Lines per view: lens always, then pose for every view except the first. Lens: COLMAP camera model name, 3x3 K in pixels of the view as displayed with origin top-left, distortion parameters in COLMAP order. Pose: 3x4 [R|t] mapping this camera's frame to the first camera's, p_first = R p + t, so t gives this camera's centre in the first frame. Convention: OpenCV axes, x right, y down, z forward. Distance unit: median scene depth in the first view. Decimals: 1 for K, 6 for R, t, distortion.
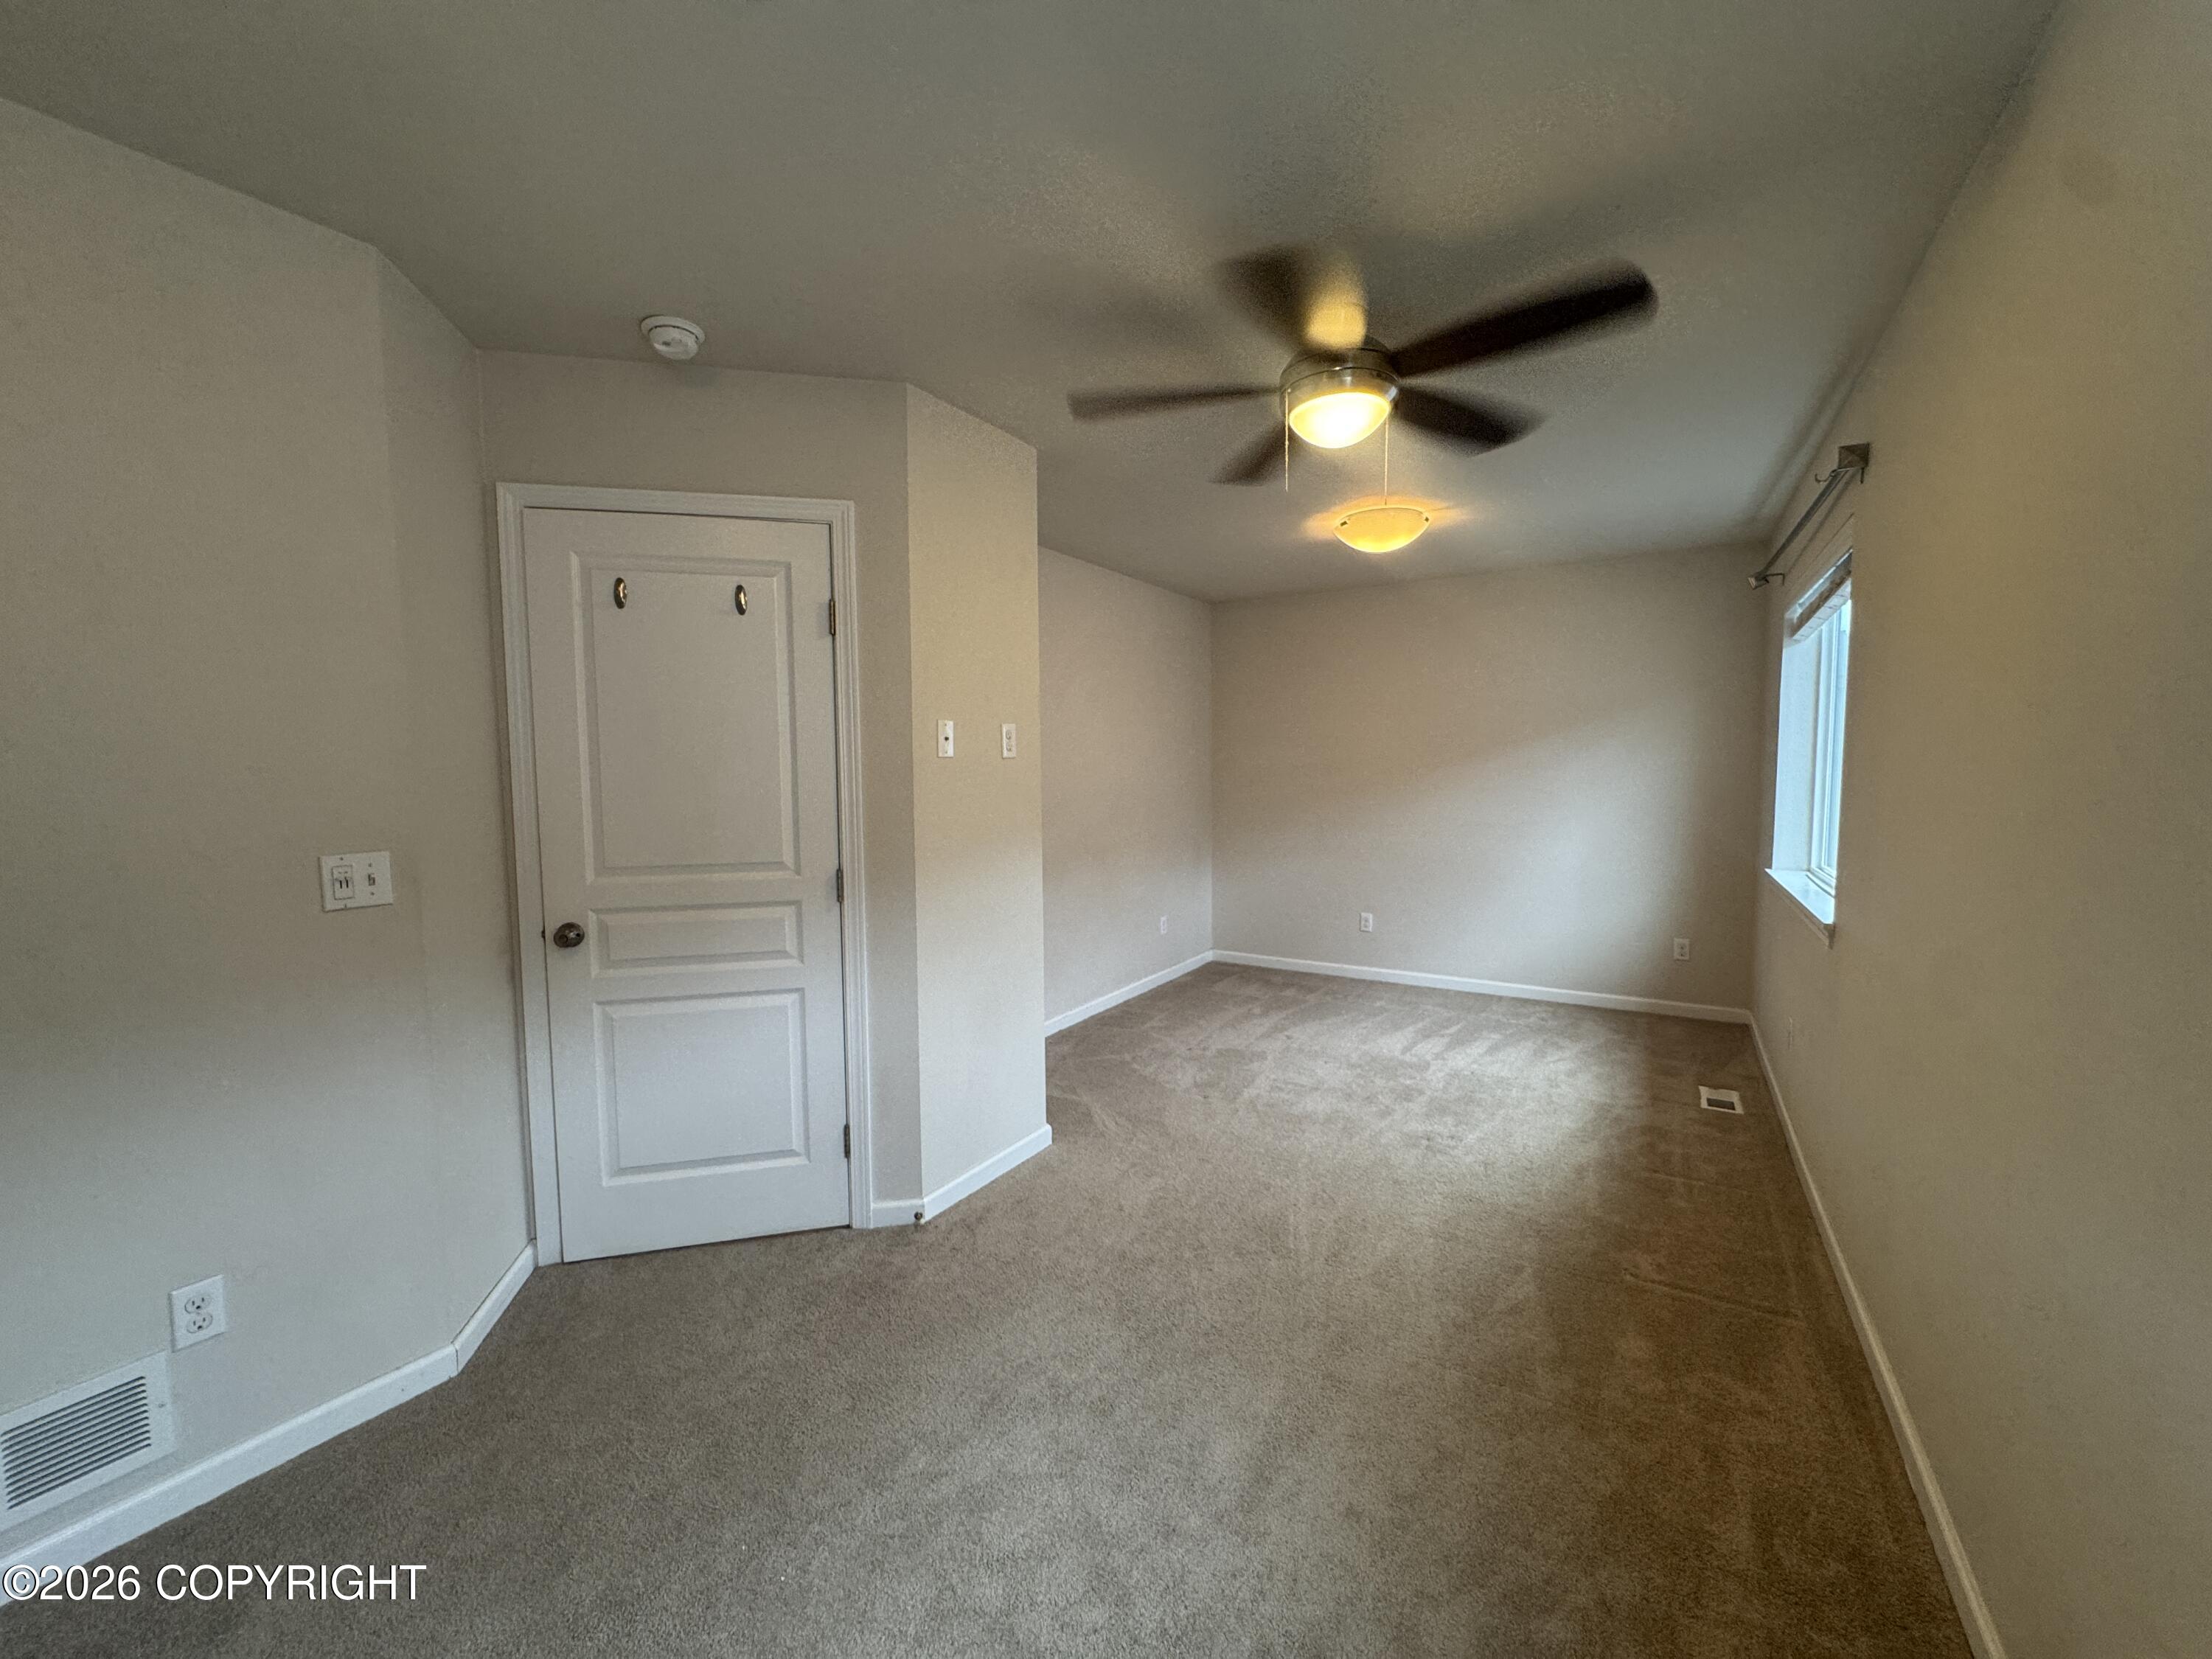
lens RADIAL K [[887.6, 0, 1106.2], [0, 887.6, 829.0], [0, 0, 1]] dist [0.000903, -0.000198]
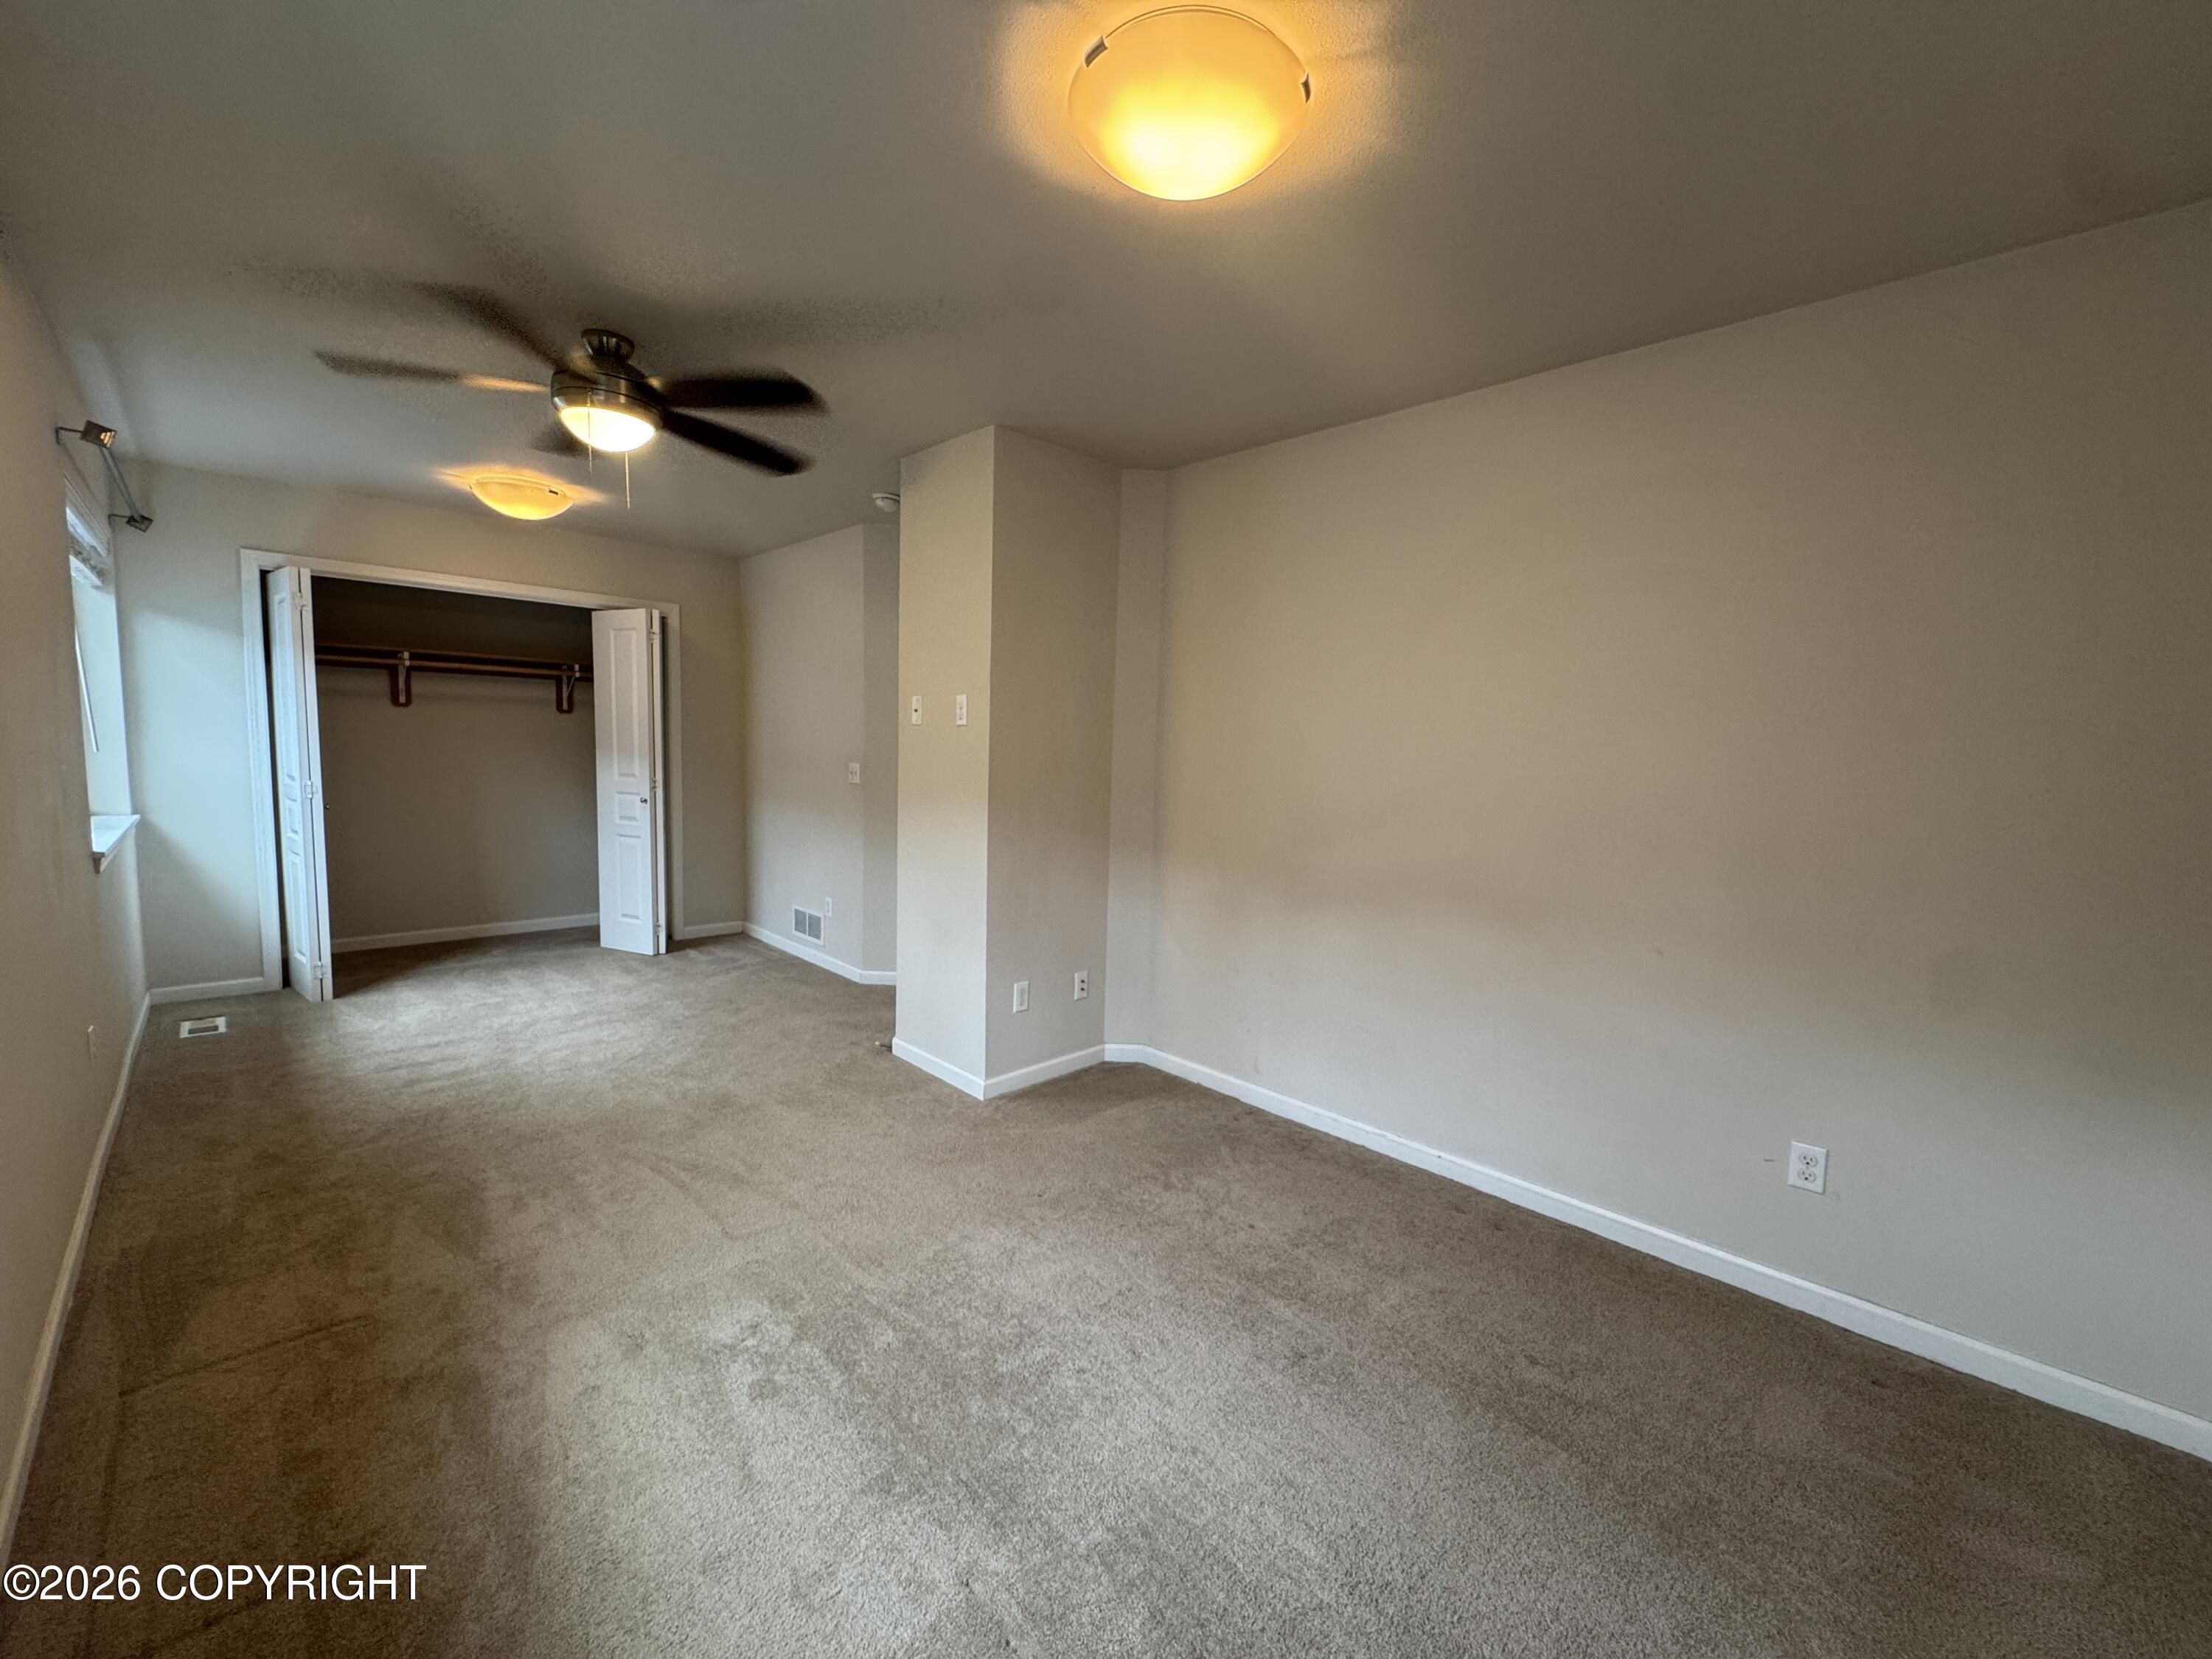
lens RADIAL K [[887.6, 0, 1105.7], [0, 887.6, 826.6], [0, 0, 1]] dist [0.000903, -0.000198]
pose [[-0.231472, 0.094427, -0.968248, 0.981859], [-0.097387, 0.988030, 0.119638, -0.109738], [0.967955, 0.121987, -0.219505, 1.490011]]
